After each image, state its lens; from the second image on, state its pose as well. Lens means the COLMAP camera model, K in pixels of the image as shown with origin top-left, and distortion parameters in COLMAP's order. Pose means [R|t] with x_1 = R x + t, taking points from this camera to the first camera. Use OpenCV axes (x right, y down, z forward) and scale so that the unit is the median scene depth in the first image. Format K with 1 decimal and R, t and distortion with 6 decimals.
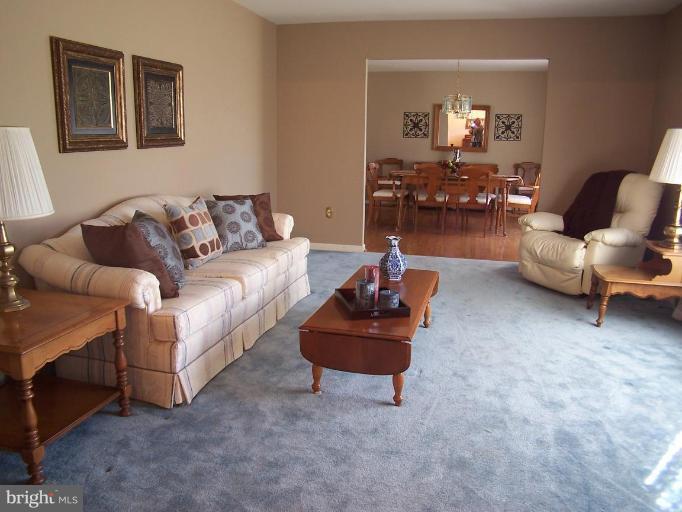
lens RADIAL K [[544.6, 0, 343.2], [0, 544.6, 252.1], [0, 0, 1]] dist [-0.119581, 0.079656]
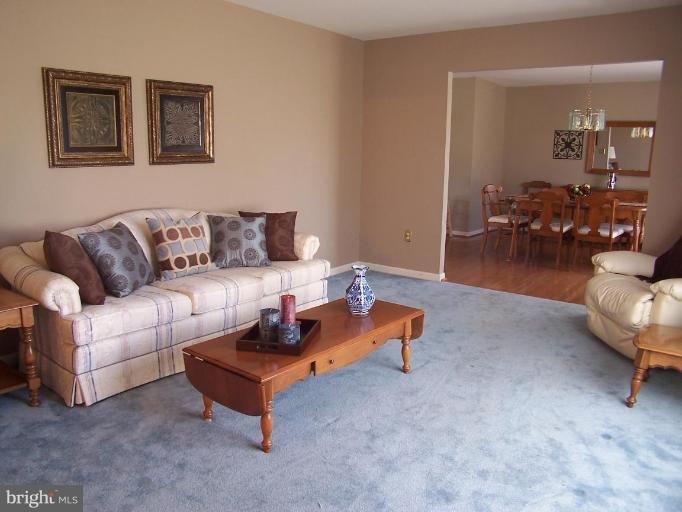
lens RADIAL K [[544.6, 0, 340.1], [0, 544.6, 256.2], [0, 0, 1]] dist [-0.119581, 0.079656]
pose [[0.919340, 0.074631, -0.386321, 0.412729], [-0.085293, 0.996301, -0.010504, -0.032263], [0.384108, 0.042608, 0.922304, 0.159529]]
